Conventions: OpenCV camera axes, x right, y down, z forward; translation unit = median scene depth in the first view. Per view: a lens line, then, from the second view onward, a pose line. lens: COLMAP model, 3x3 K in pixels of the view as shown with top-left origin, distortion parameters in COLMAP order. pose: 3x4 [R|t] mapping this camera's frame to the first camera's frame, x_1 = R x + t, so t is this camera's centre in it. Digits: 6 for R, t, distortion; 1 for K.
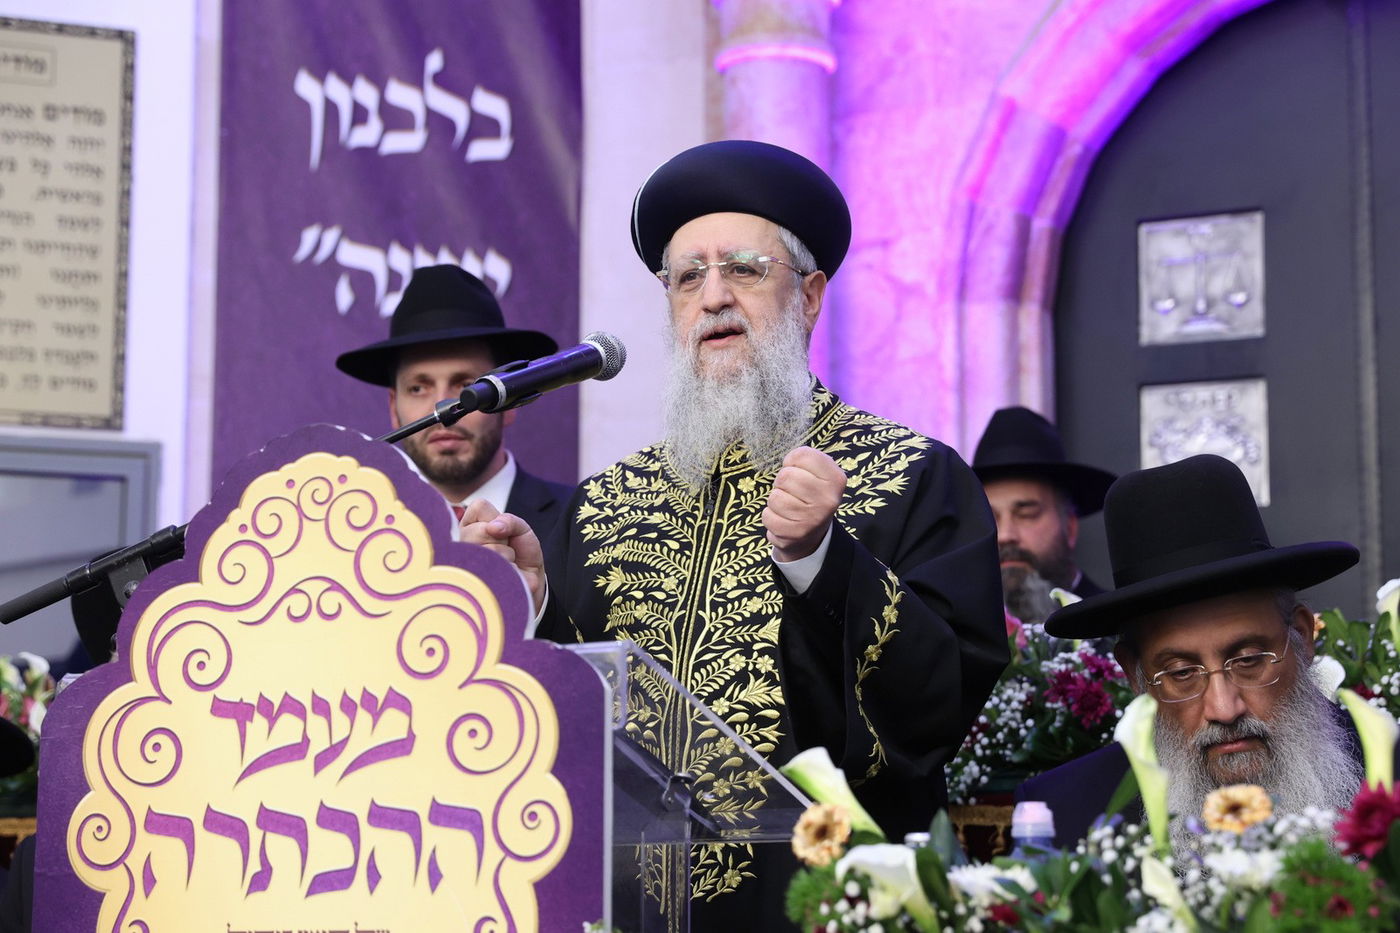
lens RADIAL K [[2819.2, 0, 724.7], [0, 2819.2, 450.0], [0, 0, 1]] dist [0.264538, 0.000000]
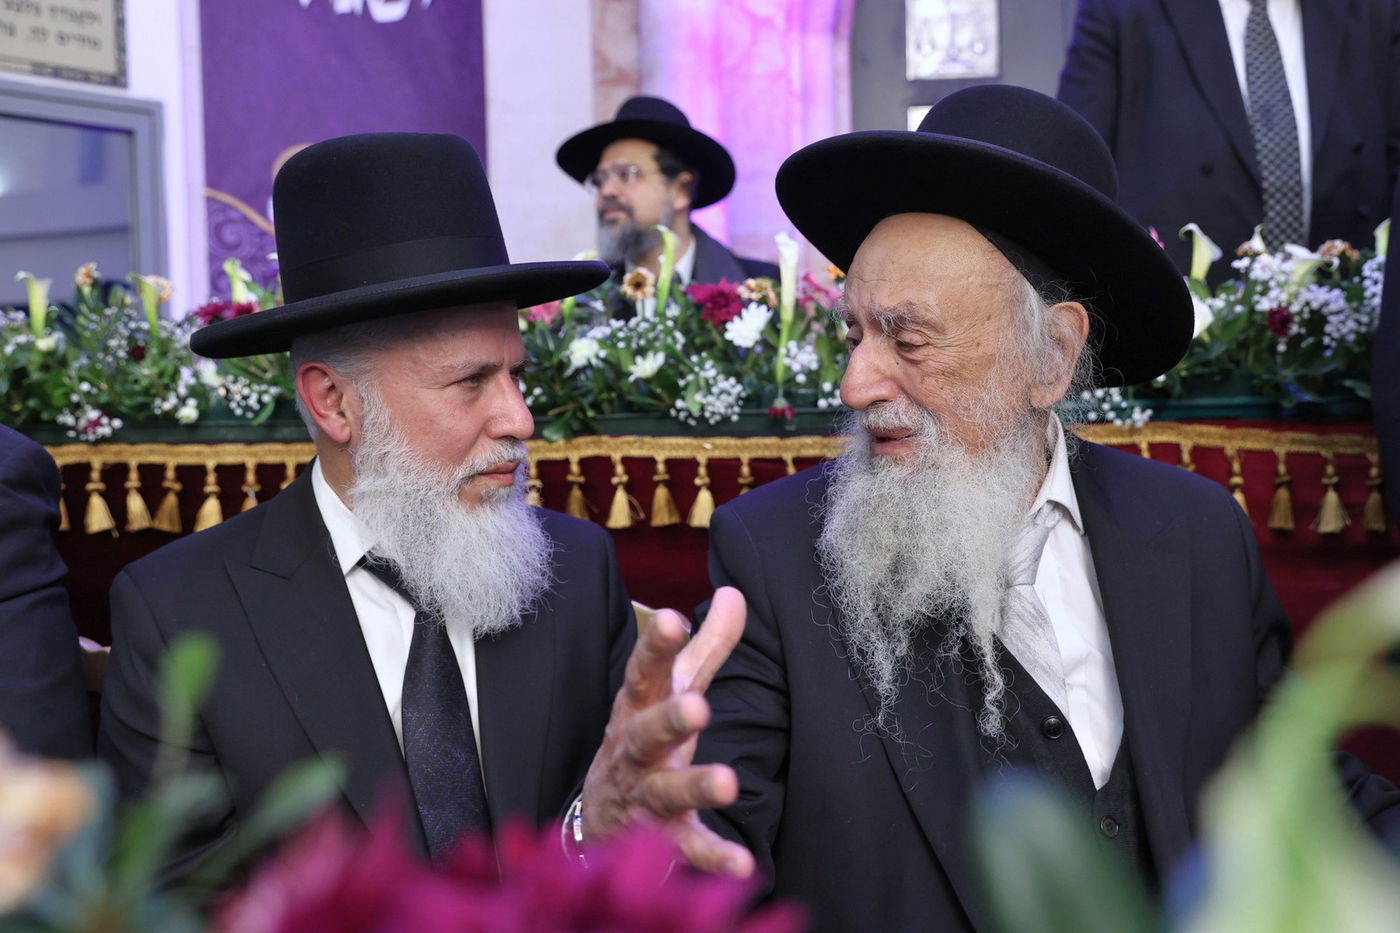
lens RADIAL K [[1297.5, 0, 708.4], [0, 1297.5, 478.7], [0, 0, 1]] dist [0.028946, 0.000000]
pose [[0.930780, -0.036749, 0.363728, -0.195001], [-0.035270, 0.981267, 0.189398, 0.040535], [-0.363875, -0.189116, 0.912047, 0.413775]]
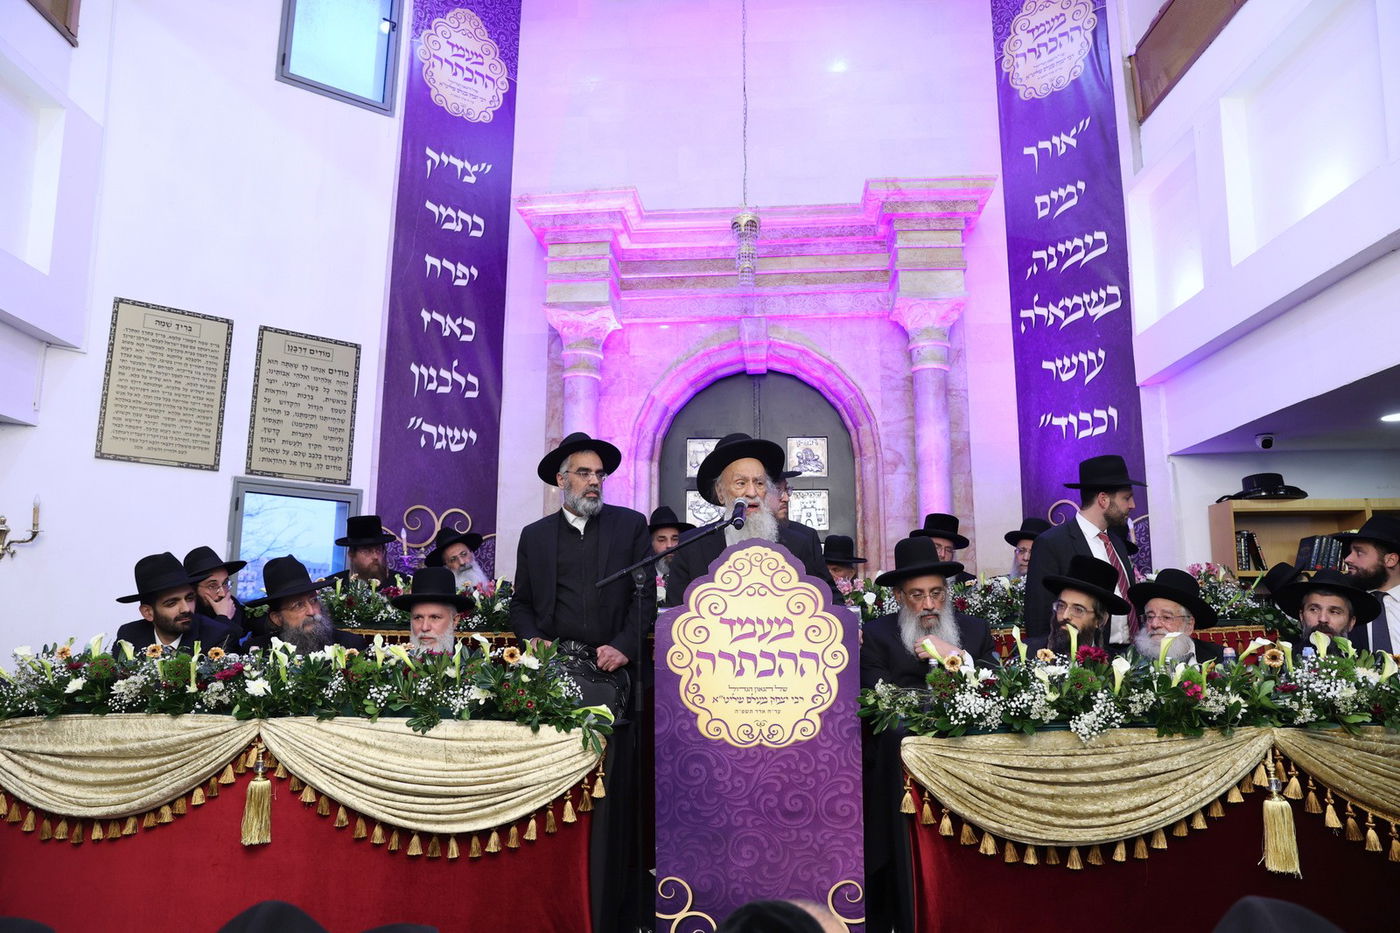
lens RADIAL K [[976.8, 0, 699.5], [0, 976.8, 460.9], [0, 0, 1]] dist [-0.105288, 0.048854]
pose [[0.925925, 0.068575, 0.371430, -0.252182], [-0.061732, 0.997633, -0.030297, -0.023534], [-0.372628, 0.005124, 0.927967, -0.018353]]
